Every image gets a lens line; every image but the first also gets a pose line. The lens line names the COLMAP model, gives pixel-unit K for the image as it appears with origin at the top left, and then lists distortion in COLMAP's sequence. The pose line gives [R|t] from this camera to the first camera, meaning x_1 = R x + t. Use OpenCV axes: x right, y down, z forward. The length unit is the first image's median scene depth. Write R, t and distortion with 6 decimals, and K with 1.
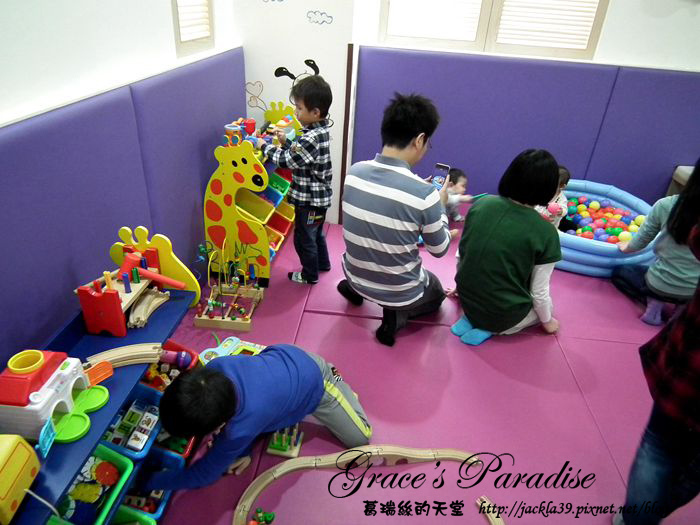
lens RADIAL K [[480.6, 0, 349.8], [0, 480.6, 261.0], [0, 0, 1]] dist [-0.004092, -0.004160]
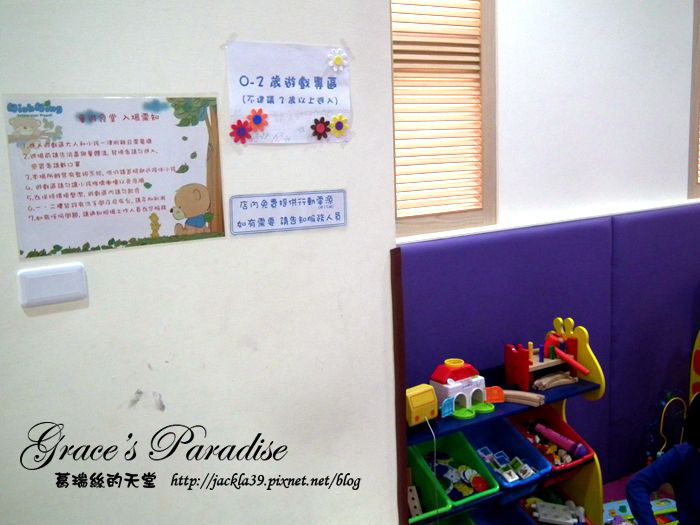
lens RADIAL K [[781.3, 0, 350.3], [0, 781.3, 262.3], [0, 0, 1]] dist [-0.006313, 0.000000]
pose [[0.608579, 0.055728, -0.791534, 0.756995], [-0.326209, 0.926908, -0.185550, 0.335703], [0.723339, 0.371127, 0.582276, -0.572676]]
